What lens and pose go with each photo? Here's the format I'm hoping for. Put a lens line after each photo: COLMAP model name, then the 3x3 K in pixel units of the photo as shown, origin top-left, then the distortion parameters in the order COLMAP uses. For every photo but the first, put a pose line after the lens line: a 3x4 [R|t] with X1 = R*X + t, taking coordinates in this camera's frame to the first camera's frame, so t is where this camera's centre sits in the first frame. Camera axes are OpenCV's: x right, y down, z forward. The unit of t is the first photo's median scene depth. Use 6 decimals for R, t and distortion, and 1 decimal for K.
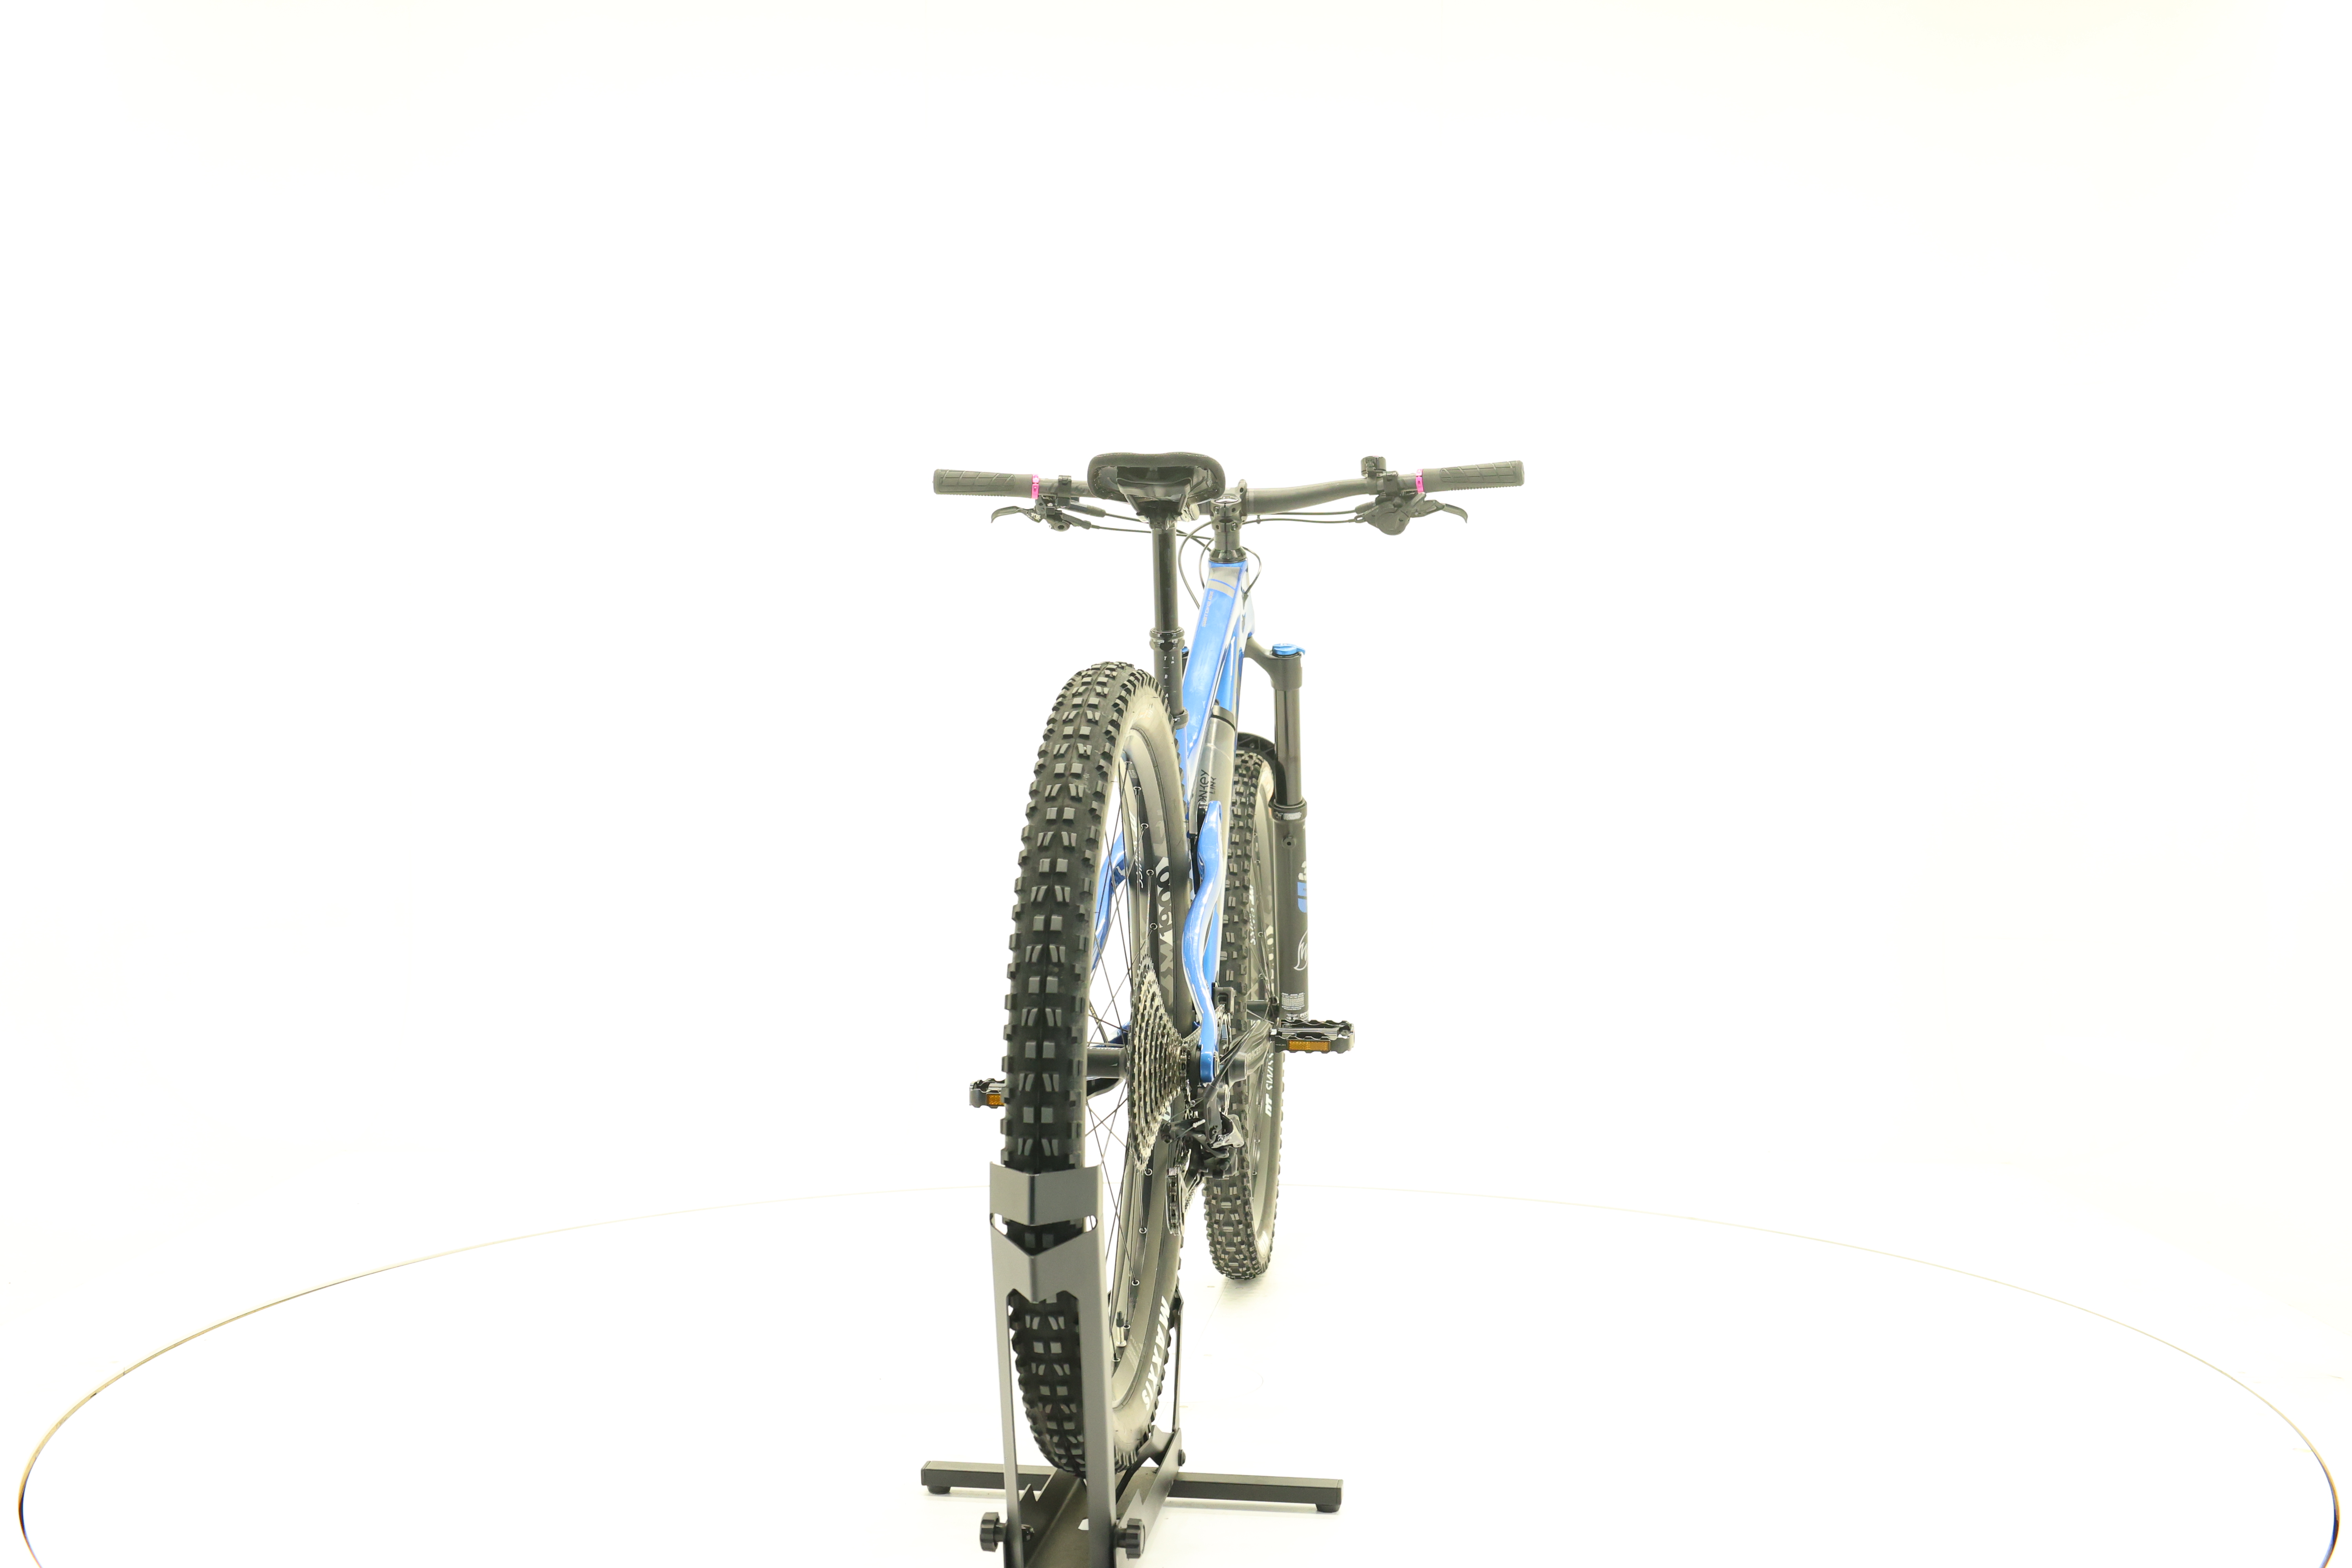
lens RADIAL K [[2506.9, 0, 1175.5], [0, 2506.9, 726.3], [0, 0, 1]] dist [-0.018035, 0.003494]
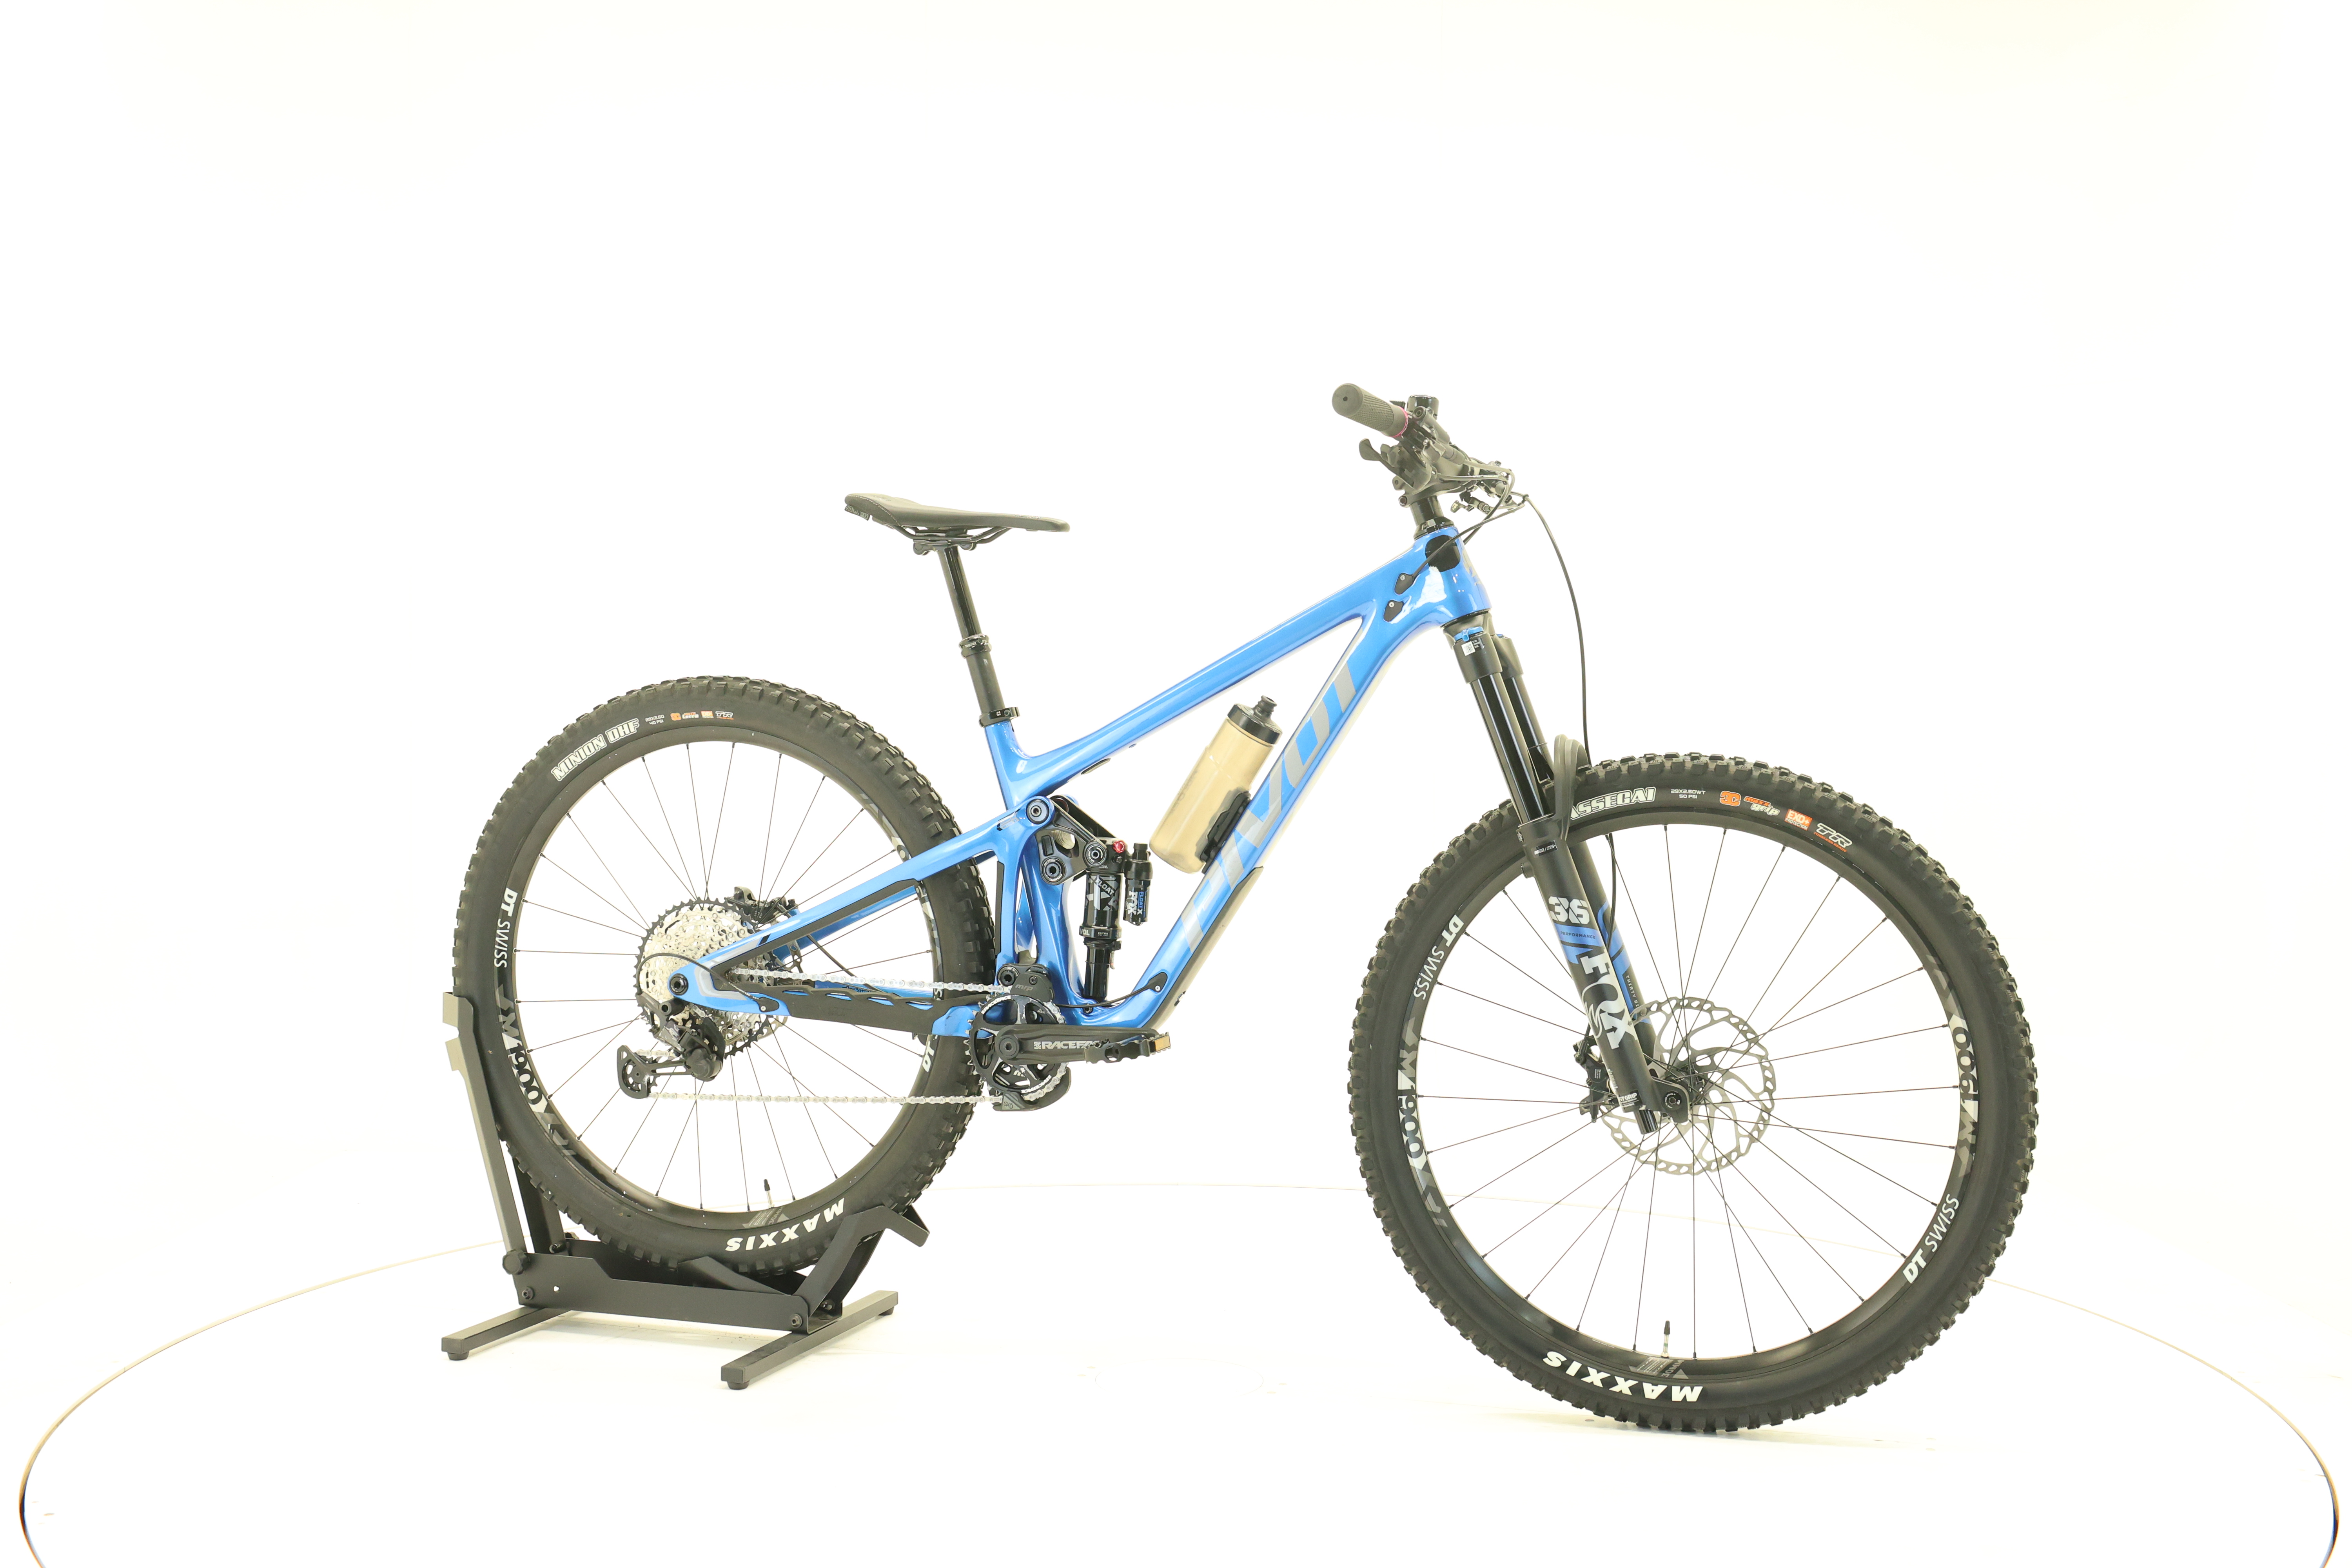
lens RADIAL K [[2506.9, 0, 1175.5], [0, 2506.9, 726.3], [0, 0, 1]] dist [-0.018035, 0.003494]
pose [[-0.187915, -0.005242, -0.982171, 0.896773], [-0.005560, 0.999975, -0.004273, 0.003982], [0.982170, 0.004658, -0.187939, 1.079506]]
